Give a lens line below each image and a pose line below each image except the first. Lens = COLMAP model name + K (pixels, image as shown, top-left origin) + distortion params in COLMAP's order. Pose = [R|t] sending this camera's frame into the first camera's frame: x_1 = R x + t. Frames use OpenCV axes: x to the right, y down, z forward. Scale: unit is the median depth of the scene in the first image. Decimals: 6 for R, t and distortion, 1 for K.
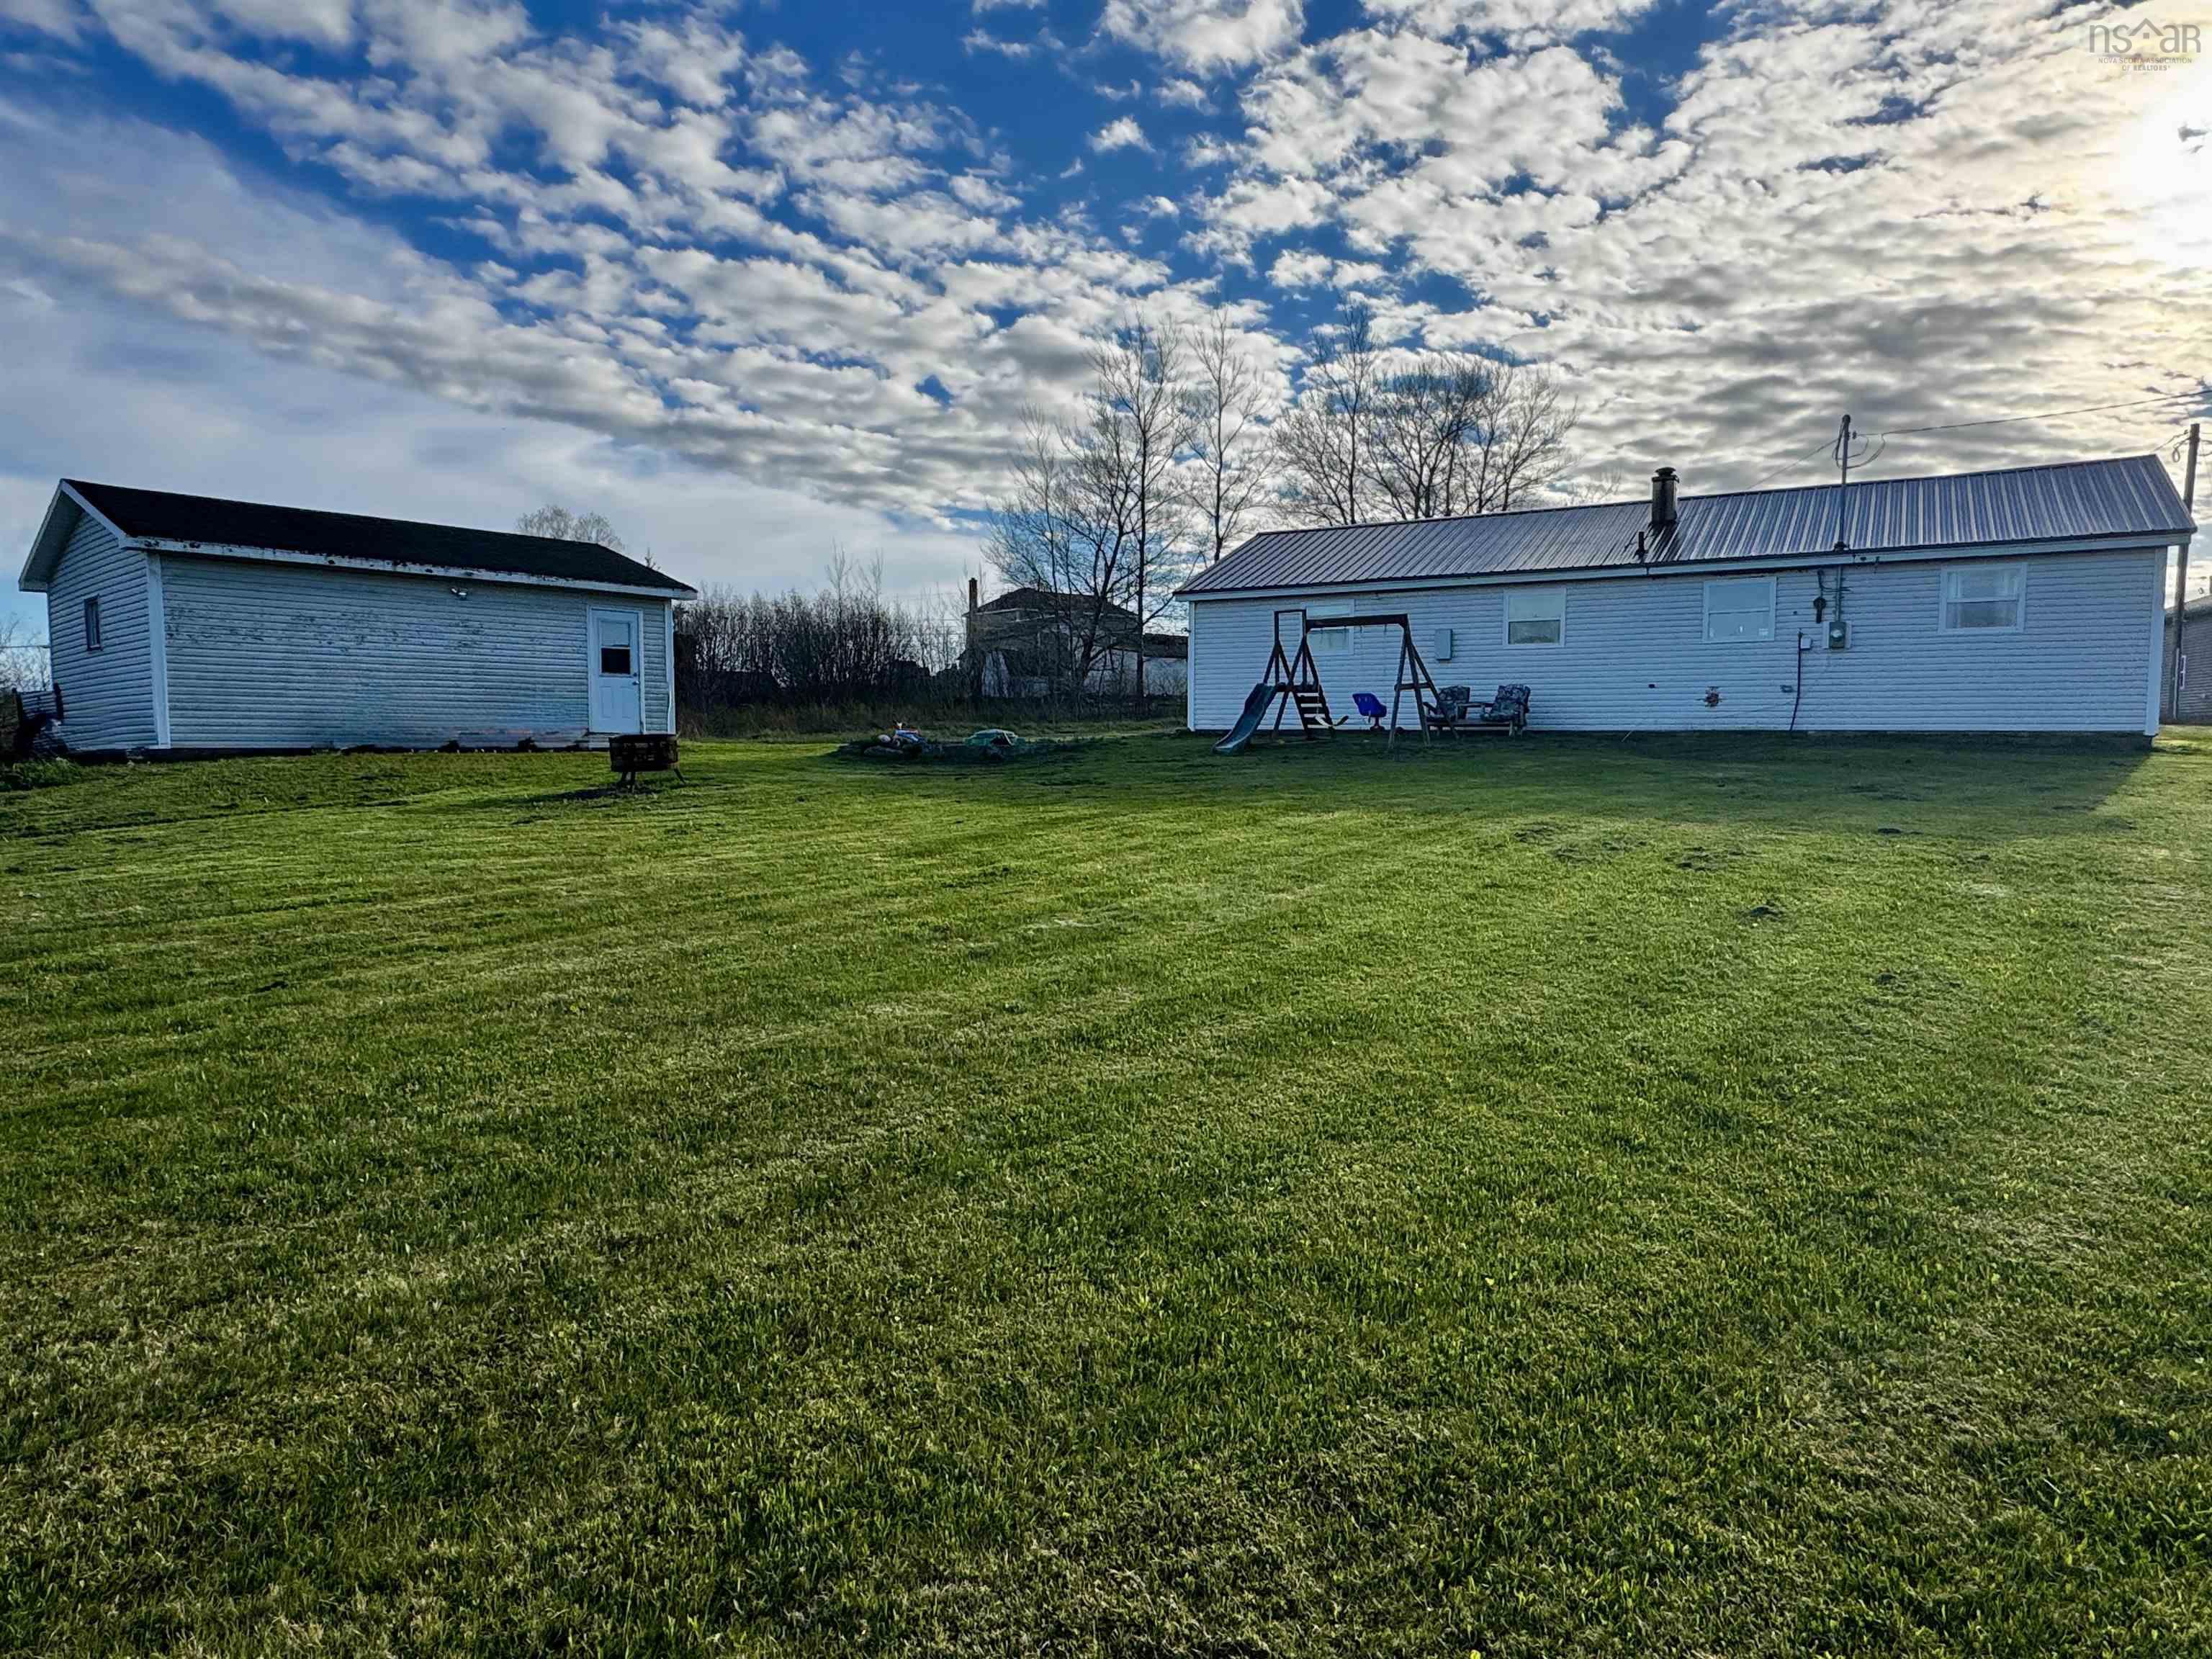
lens RADIAL K [[1306.8, 0, 1106.0], [0, 1306.8, 829.5], [0, 0, 1]] dist [-0.000370, 0.002839]
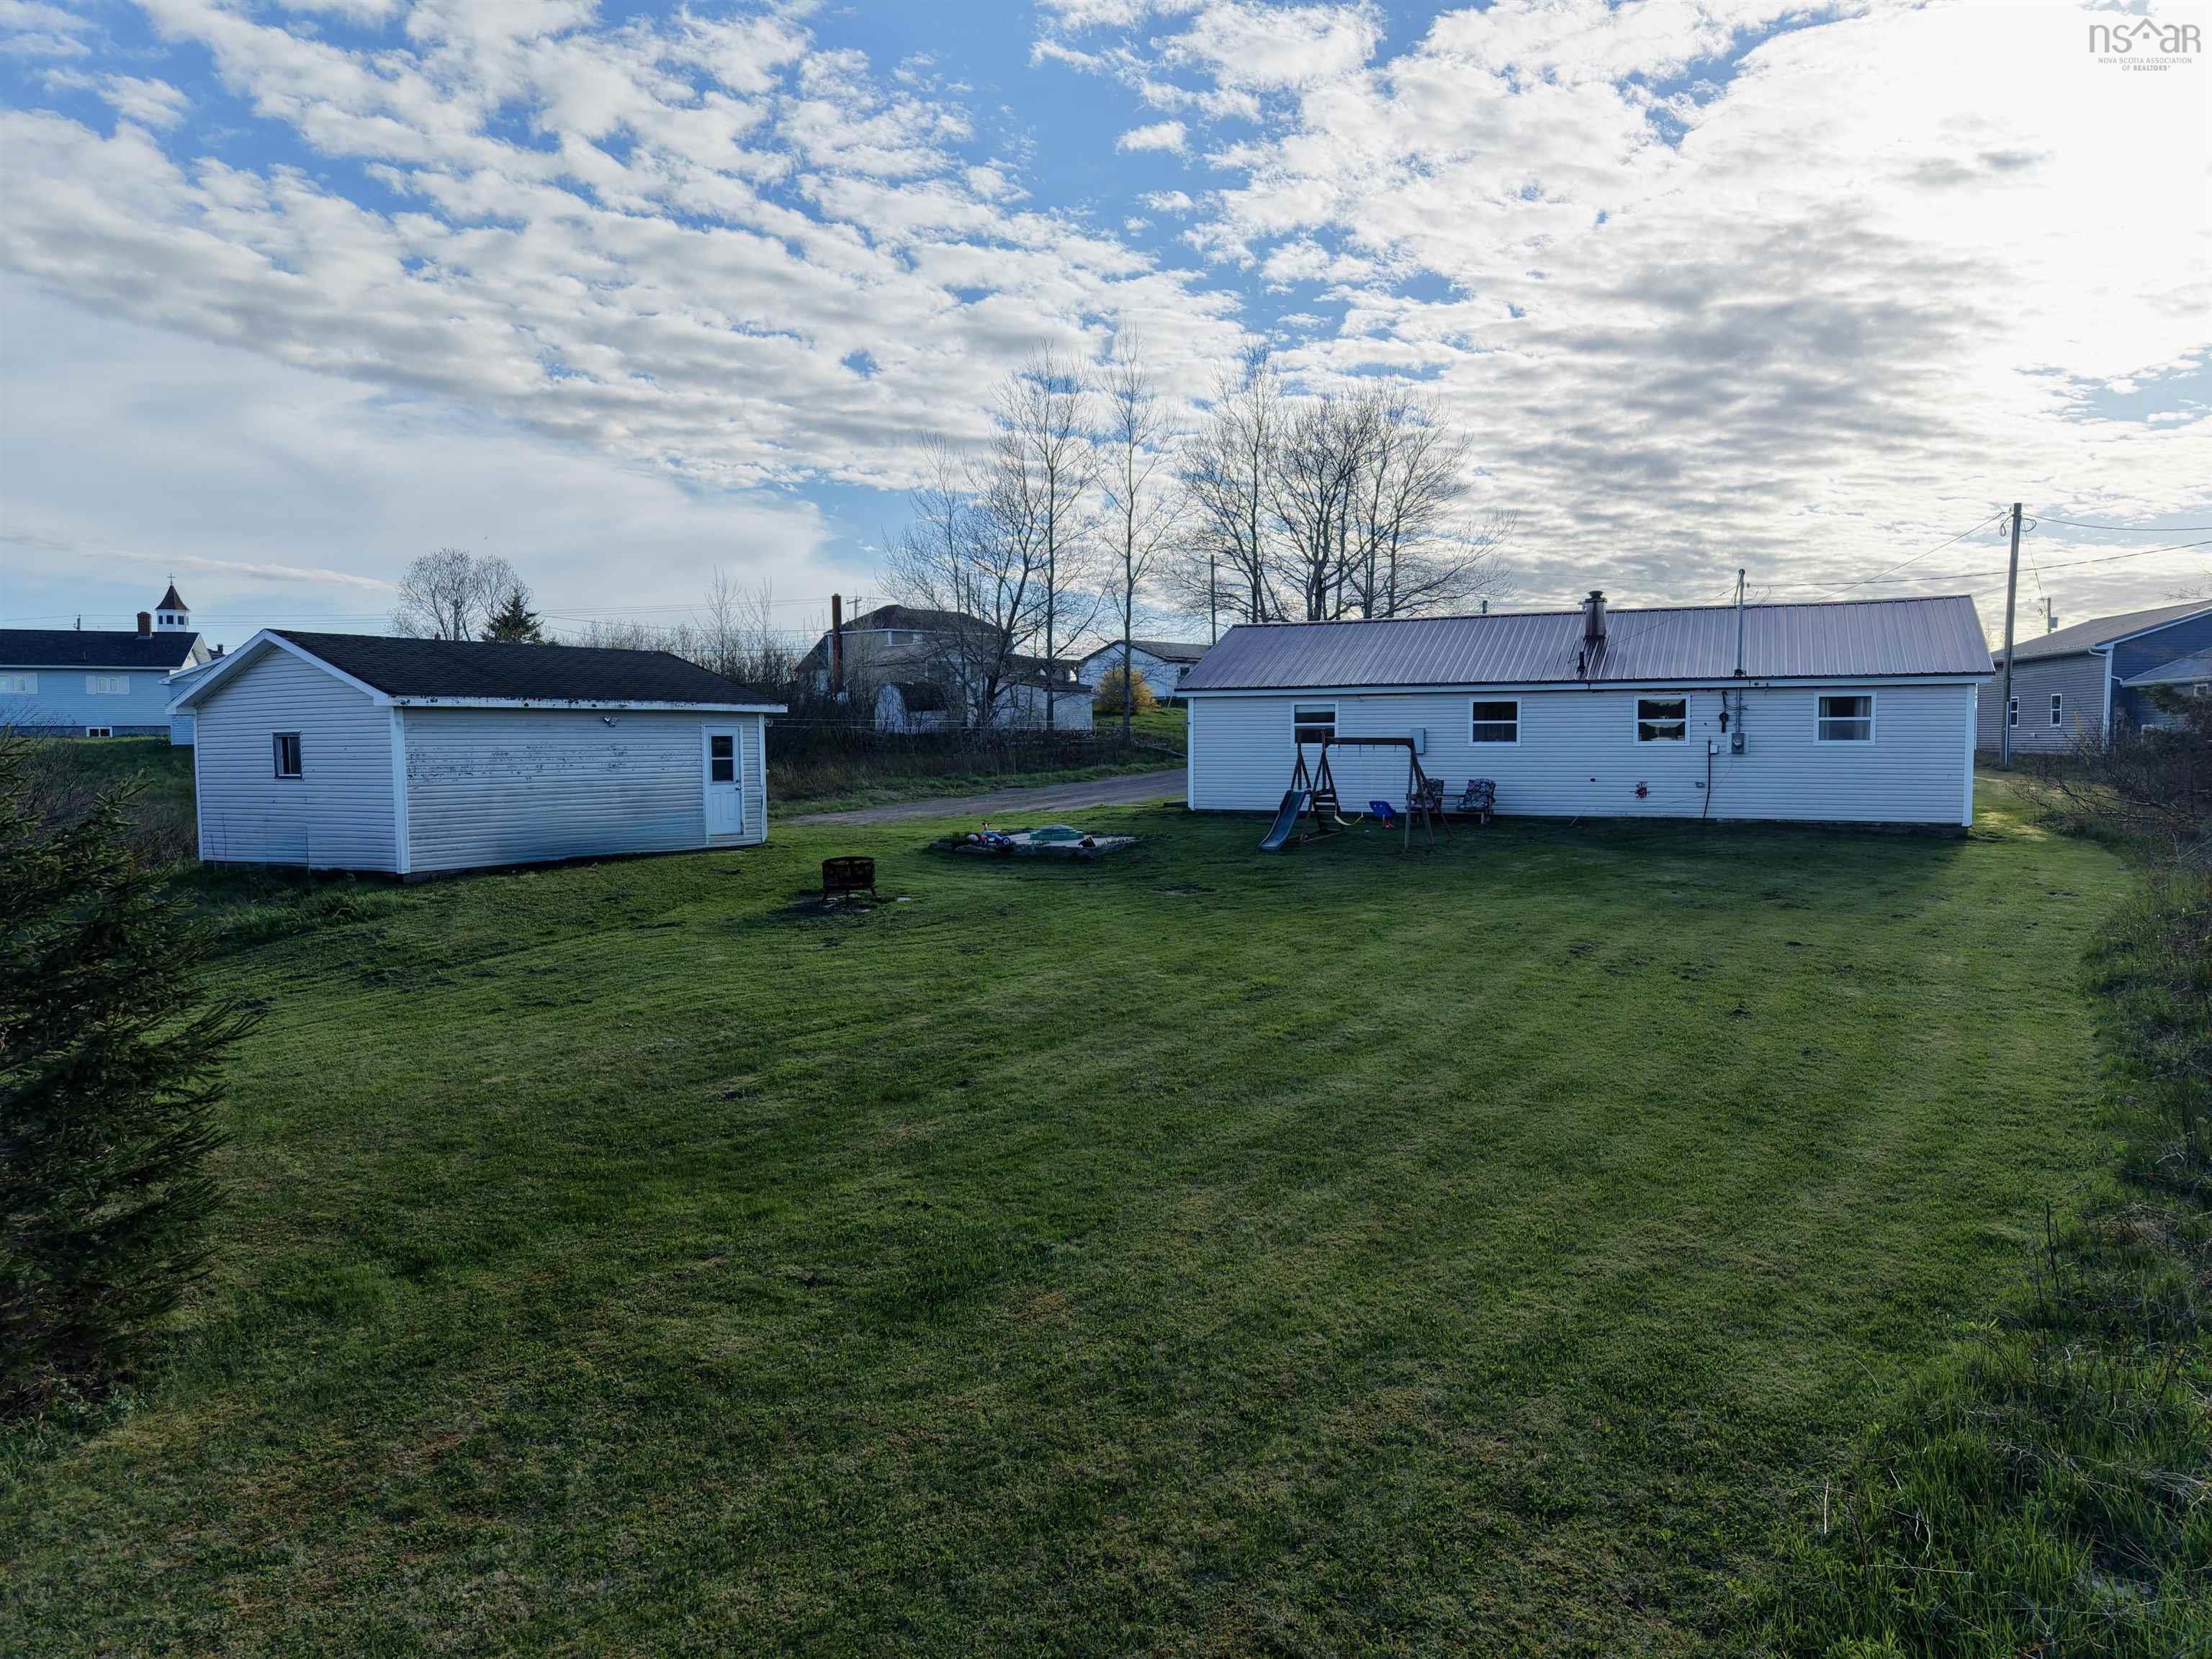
lens RADIAL K [[1512.2, 0, 1106.0], [0, 1512.2, 829.5], [0, 0, 1]] dist [0.000007, -0.001340]
pose [[0.990853, -0.014781, 0.134132, -0.238359], [0.015622, 0.999864, -0.005222, -0.070926], [-0.134036, 0.007269, 0.990950, -0.356944]]
